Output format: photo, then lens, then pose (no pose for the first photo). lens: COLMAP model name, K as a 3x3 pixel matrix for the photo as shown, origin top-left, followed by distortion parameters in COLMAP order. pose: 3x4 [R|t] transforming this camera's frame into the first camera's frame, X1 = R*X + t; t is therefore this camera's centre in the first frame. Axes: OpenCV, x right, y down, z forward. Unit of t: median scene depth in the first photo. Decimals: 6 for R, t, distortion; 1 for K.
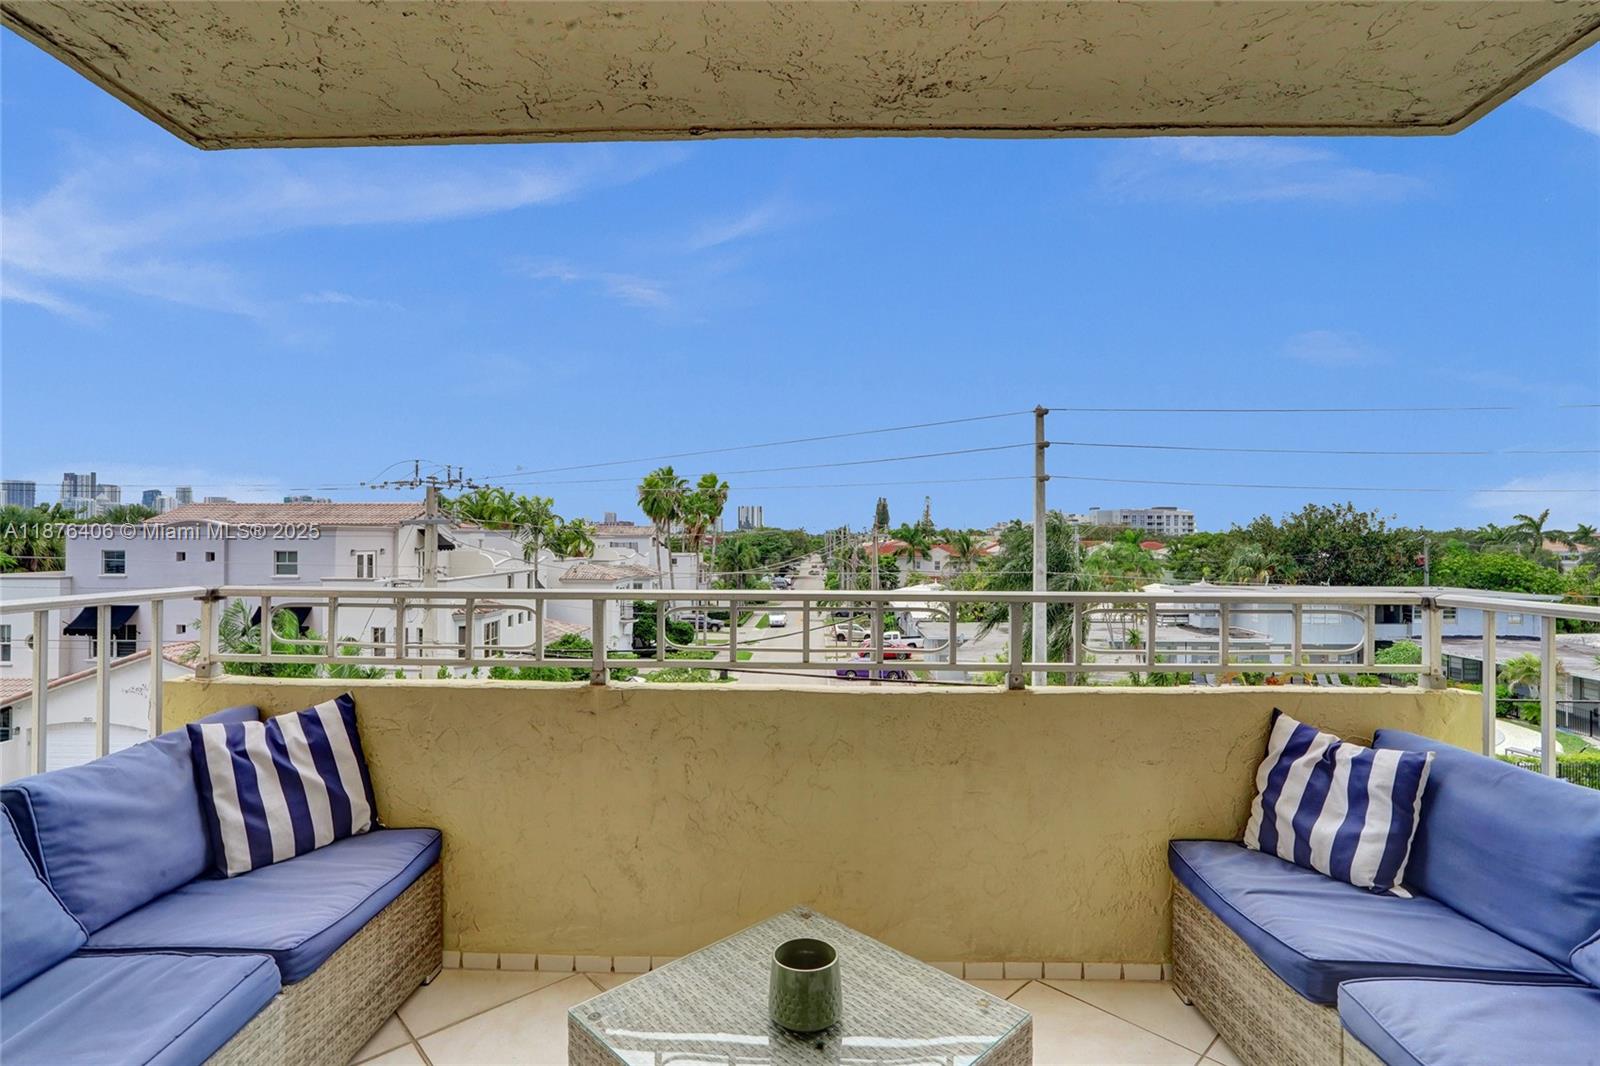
lens RADIAL K [[777.1, 0, 791.9], [0, 777.1, 542.3], [0, 0, 1]] dist [-0.051370, 0.026352]
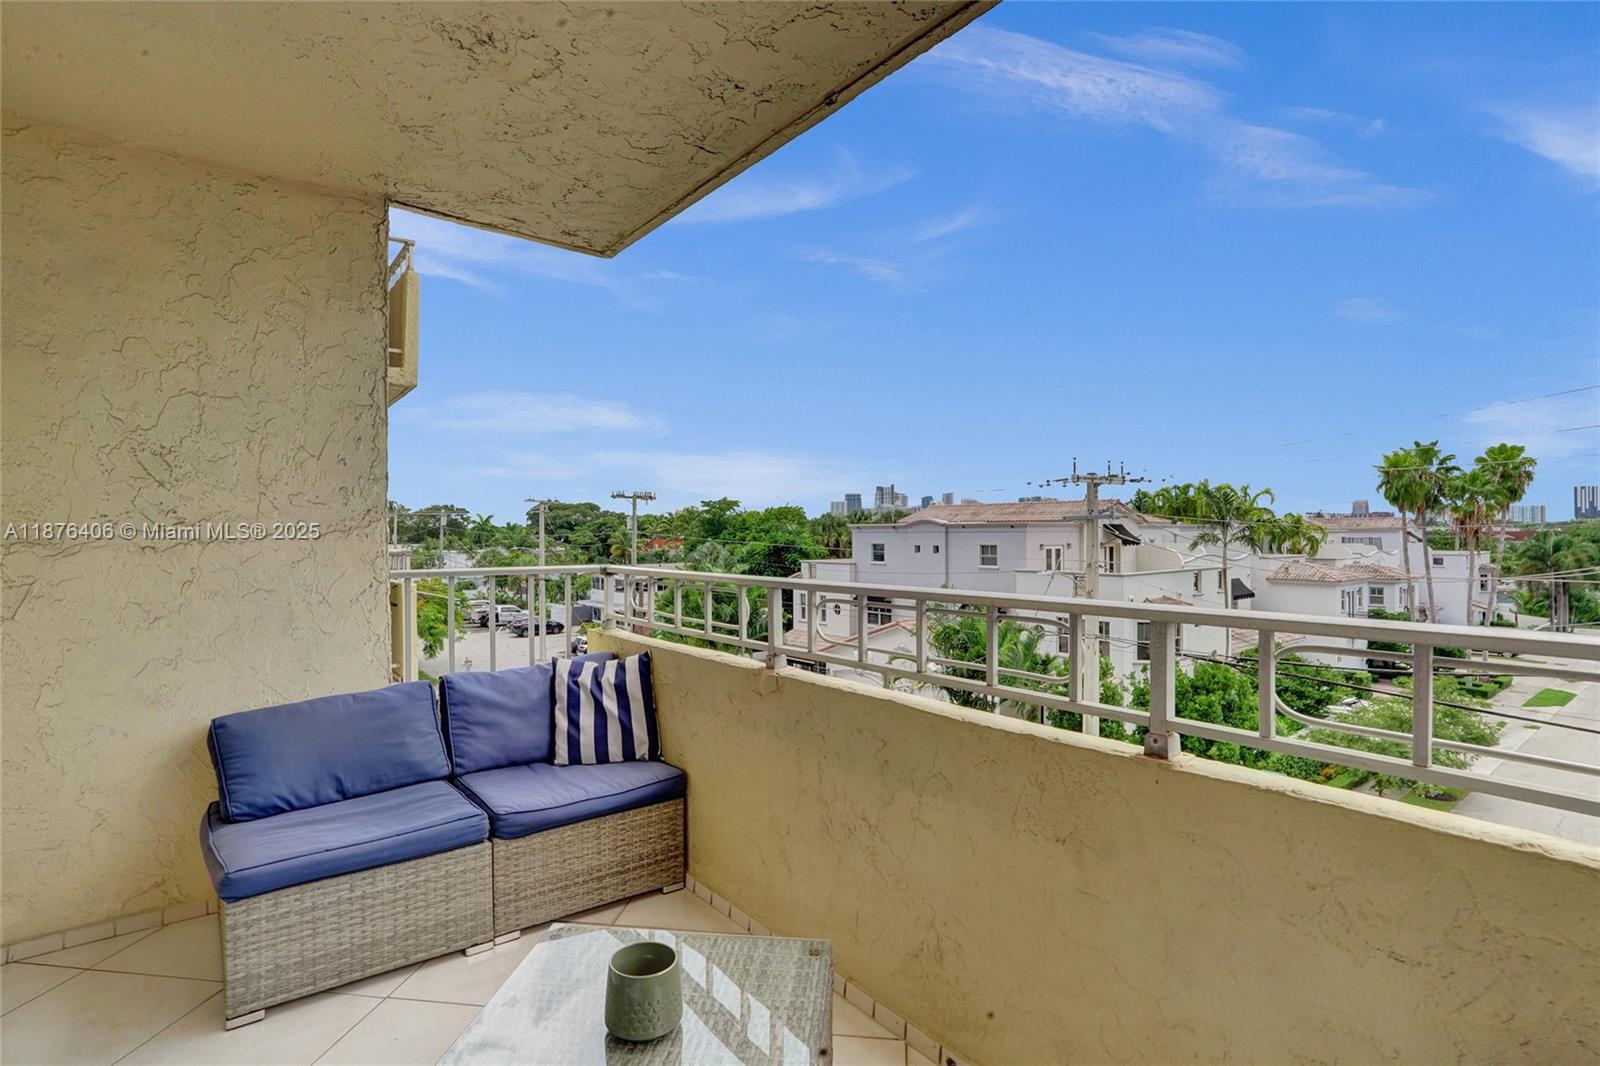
lens RADIAL K [[789.4, 0, 827.7], [0, 789.4, 542.0], [0, 0, 1]] dist [-0.058518, 0.038707]
pose [[0.638683, 0.003306, -0.769463, 0.086389], [0.000589, 0.999988, 0.004785, 0.001100], [0.769469, -0.003510, 0.638674, 0.052862]]
